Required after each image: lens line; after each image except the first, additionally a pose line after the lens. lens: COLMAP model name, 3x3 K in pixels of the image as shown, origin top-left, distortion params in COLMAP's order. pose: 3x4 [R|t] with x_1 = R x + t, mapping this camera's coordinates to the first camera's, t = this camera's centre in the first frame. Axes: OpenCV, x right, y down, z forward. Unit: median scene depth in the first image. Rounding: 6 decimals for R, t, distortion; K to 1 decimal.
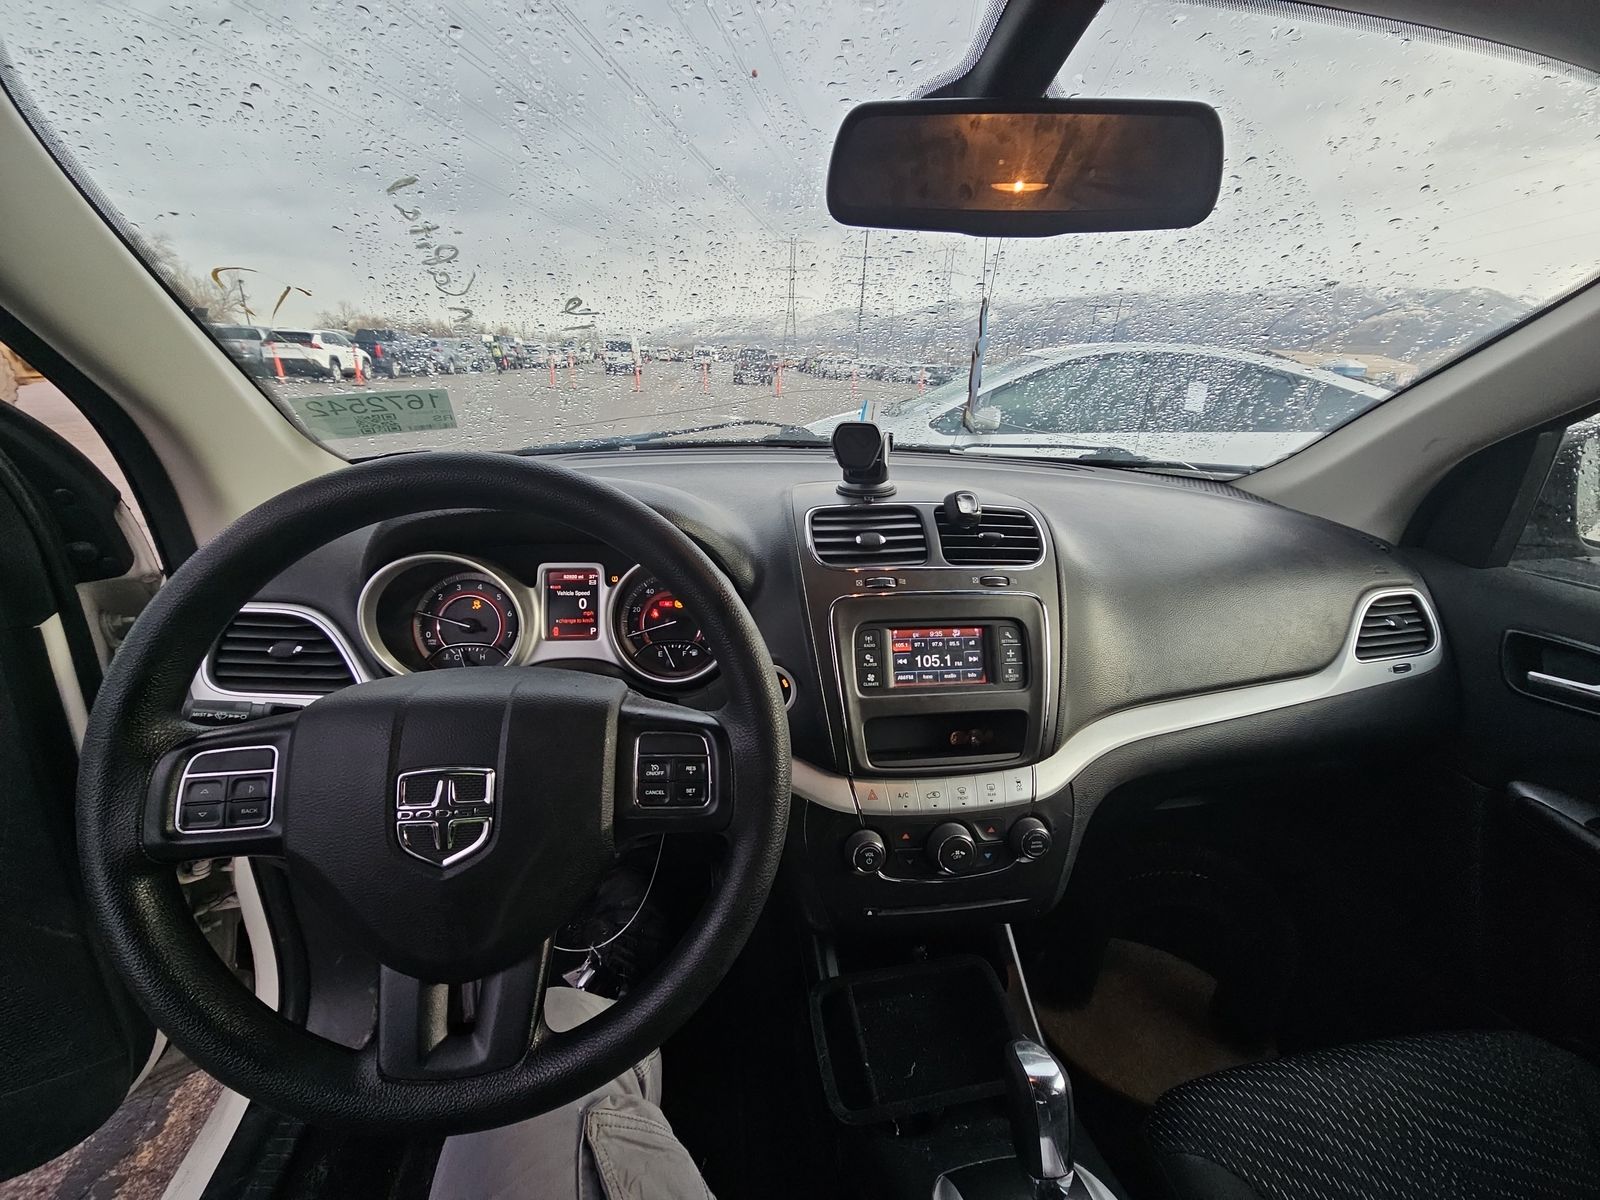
lens RADIAL K [[644.6, 0, 802.3], [0, 644.6, 609.2], [0, 0, 1]] dist [0.000998, 0.000445]
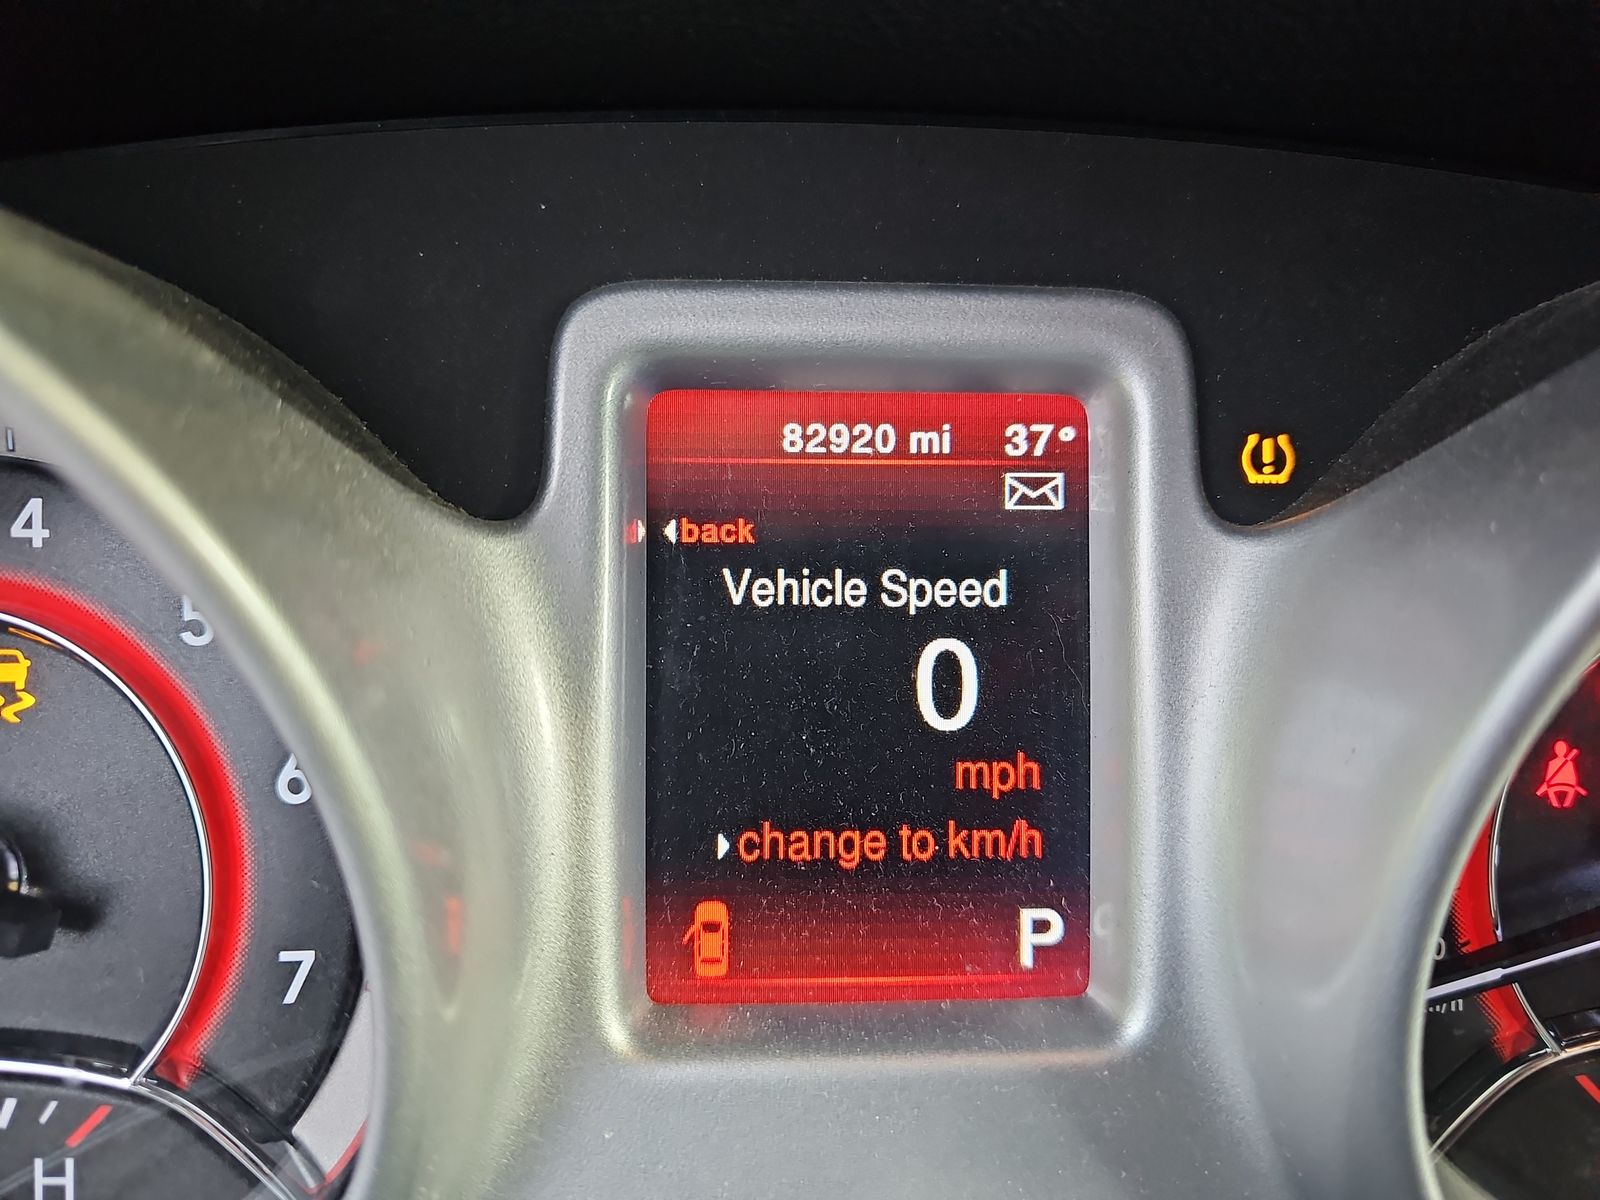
lens RADIAL K [[1070.6, 0, 798.9], [0, 1070.6, 596.6], [0, 0, 1]] dist [0.023845, -0.023311]
pose [[0.994664, 0.009455, -0.102735, -0.362163], [-0.010482, 0.999900, -0.009468, -0.022269], [0.102635, 0.010494, 0.994664, 0.850965]]
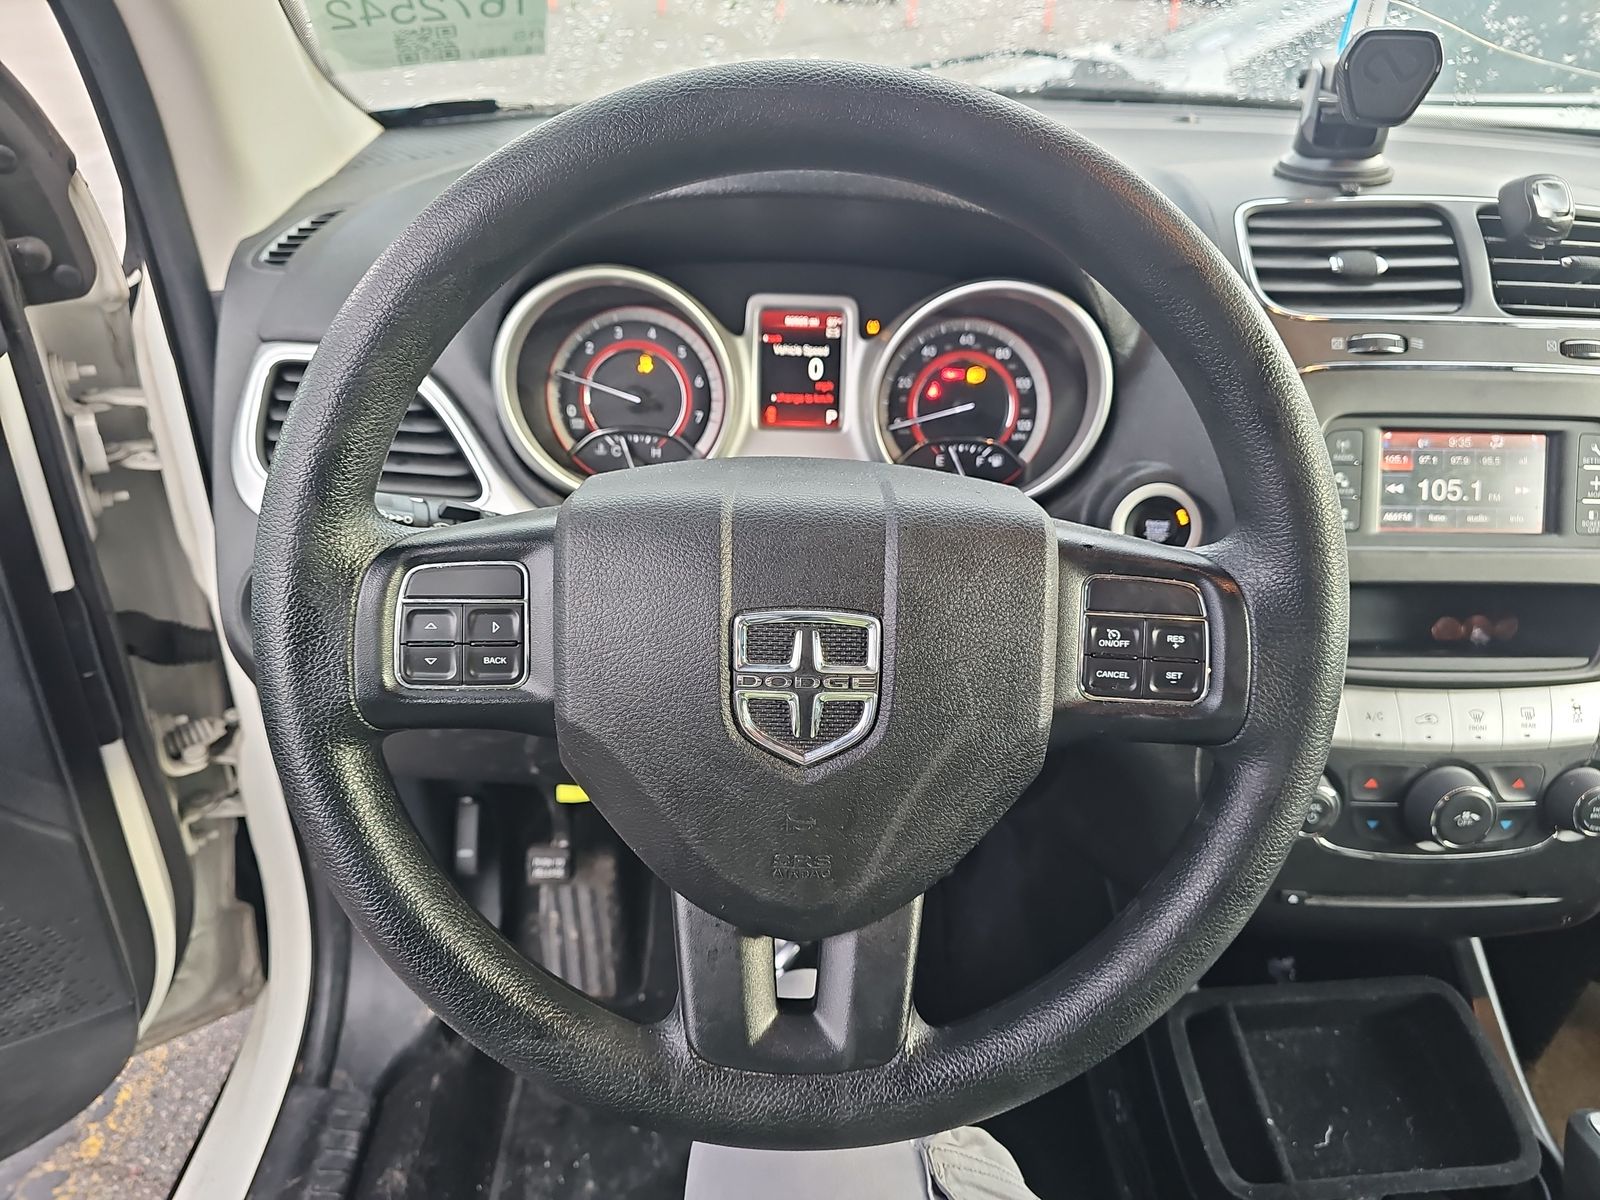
lens RADIAL K [[1070.6, 0, 802.5], [0, 1070.6, 600.5], [0, 0, 1]] dist [0.023845, -0.023311]
pose [[0.994135, 0.053791, -0.093820, -0.260204], [-0.037257, 0.984769, 0.169830, 0.035547], [0.101527, -0.165339, 0.980997, 0.003170]]
